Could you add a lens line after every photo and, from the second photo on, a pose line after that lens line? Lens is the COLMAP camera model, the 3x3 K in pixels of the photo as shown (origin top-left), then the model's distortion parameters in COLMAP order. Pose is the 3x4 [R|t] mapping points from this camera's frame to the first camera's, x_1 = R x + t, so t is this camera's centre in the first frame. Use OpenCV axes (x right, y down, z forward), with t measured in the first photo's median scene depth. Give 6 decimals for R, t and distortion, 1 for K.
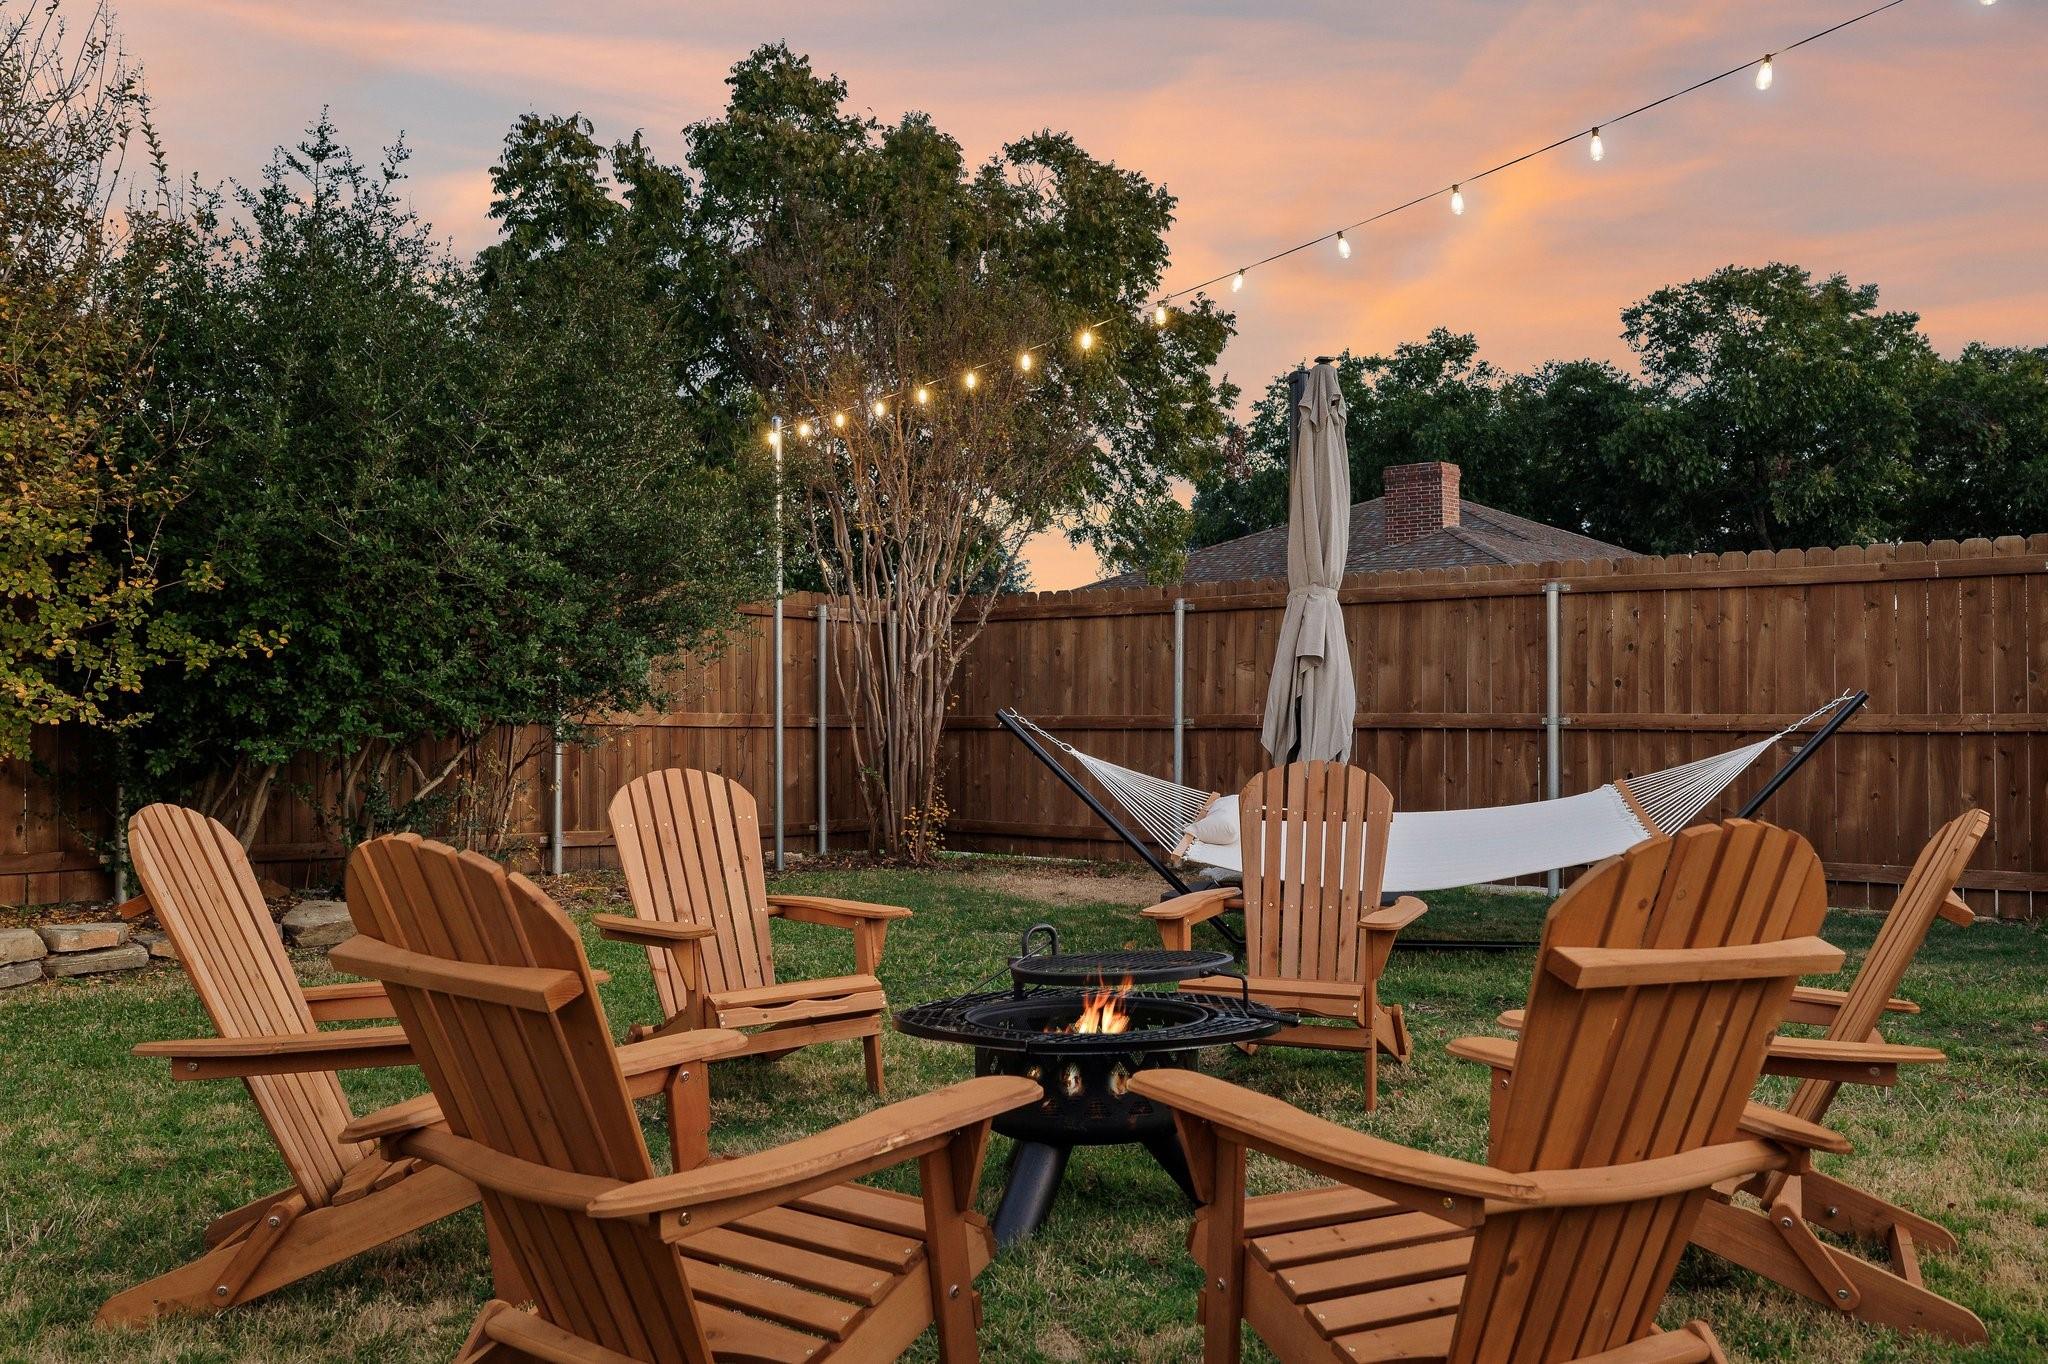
lens RADIAL K [[1672.0, 0, 1024.0], [0, 1672.0, 682.0], [0, 0, 1]] dist [-0.003946, -0.003745]
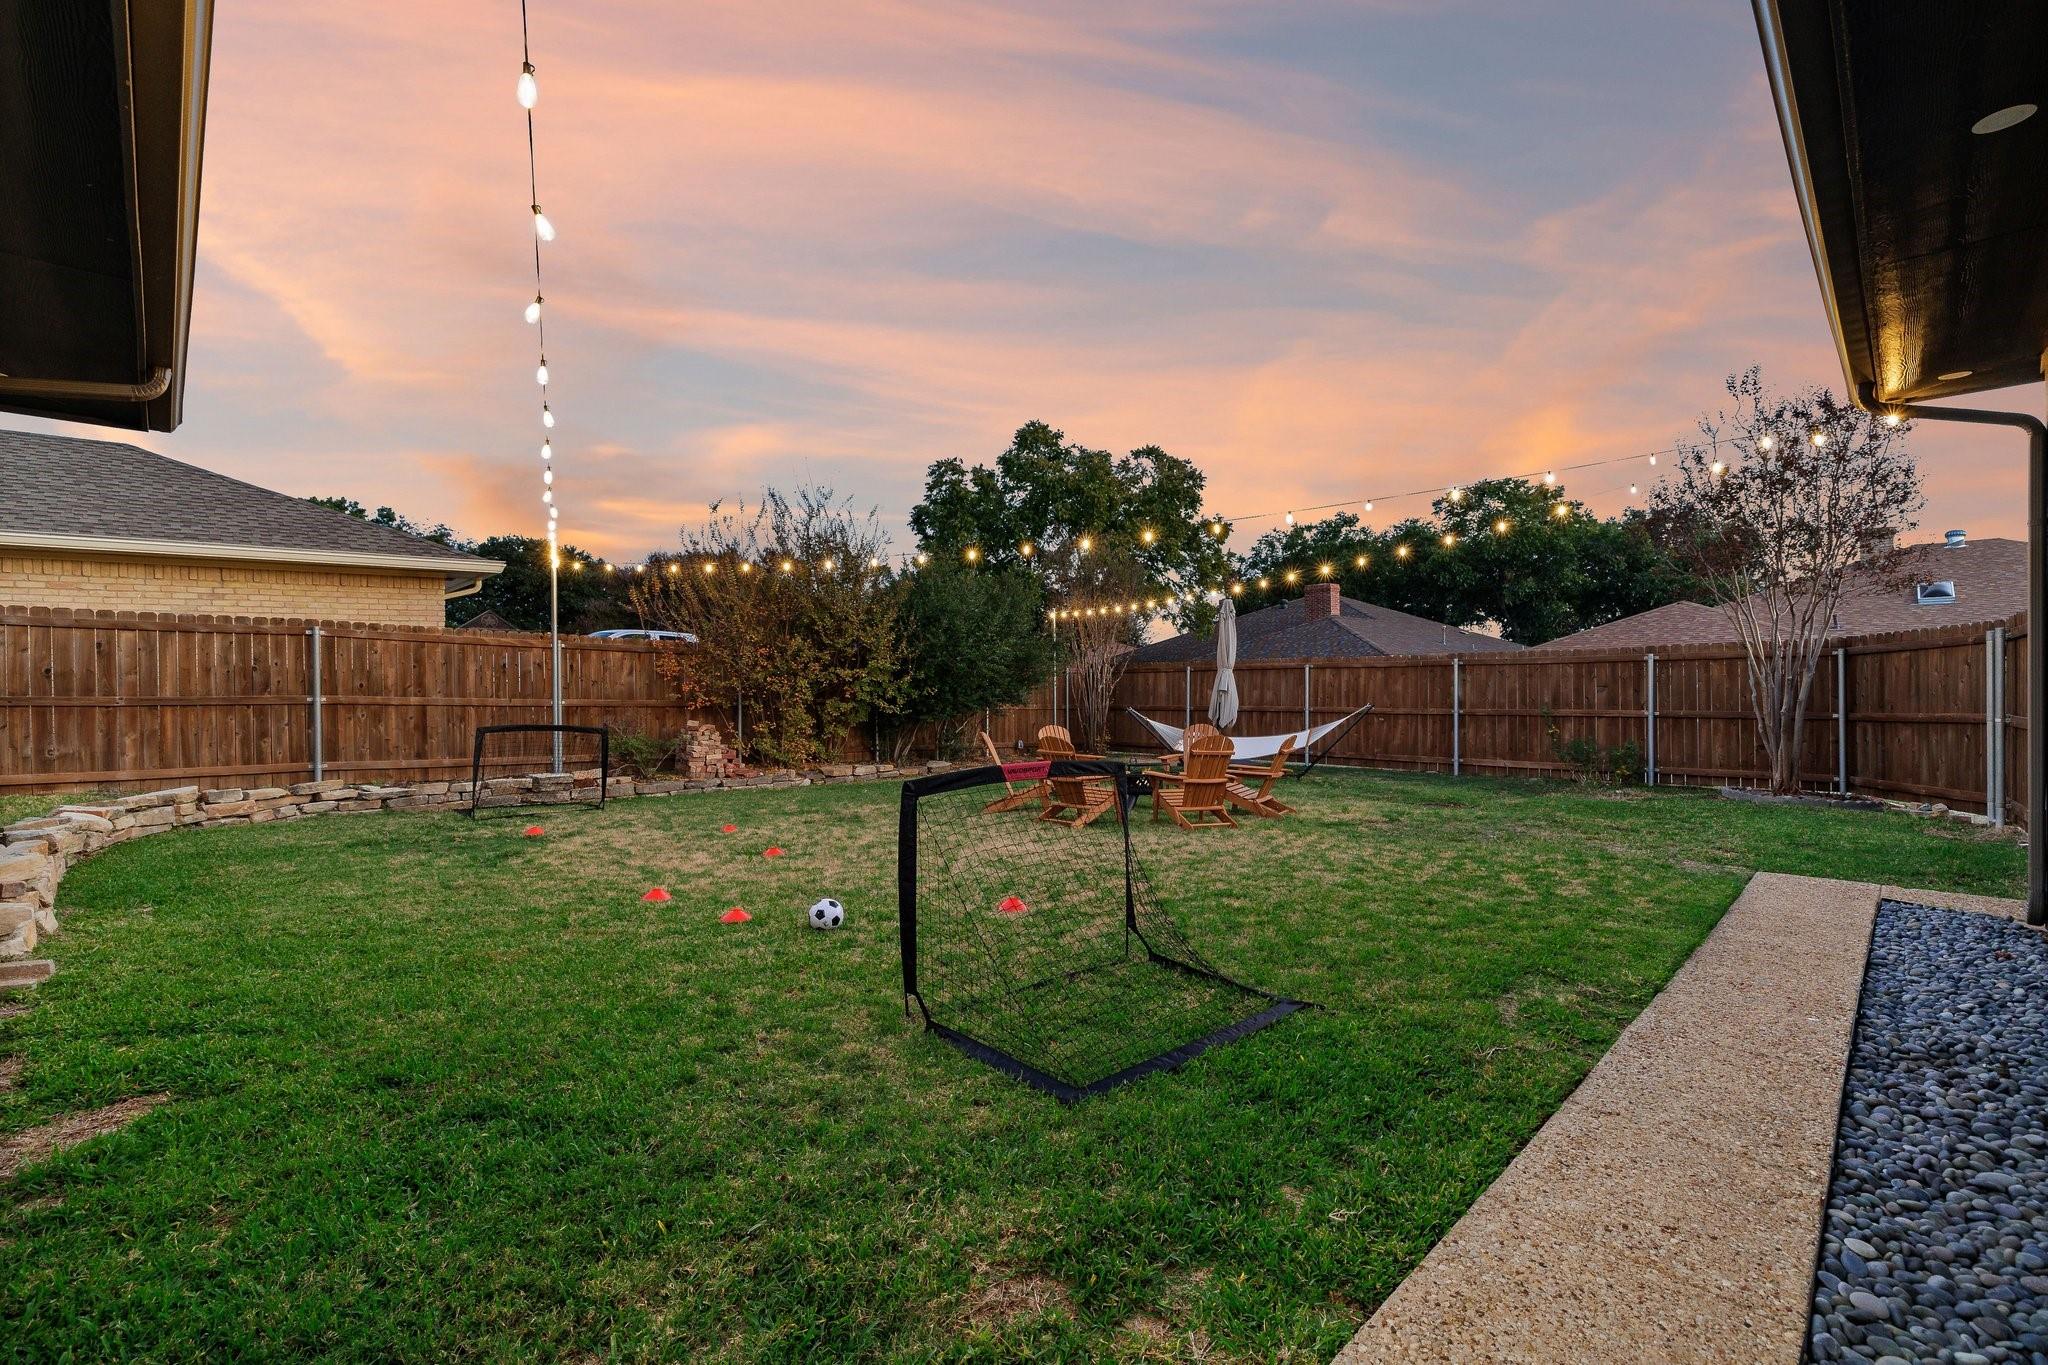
lens RADIAL K [[889.6, 0, 1008.2], [0, 889.6, 679.3], [0, 0, 1]] dist [-0.000210, 0.000367]
pose [[0.988446, -0.003118, -0.151541, 0.006741], [0.004243, 0.999966, 0.007101, -0.017059], [0.151514, -0.007662, 0.988425, -0.262306]]
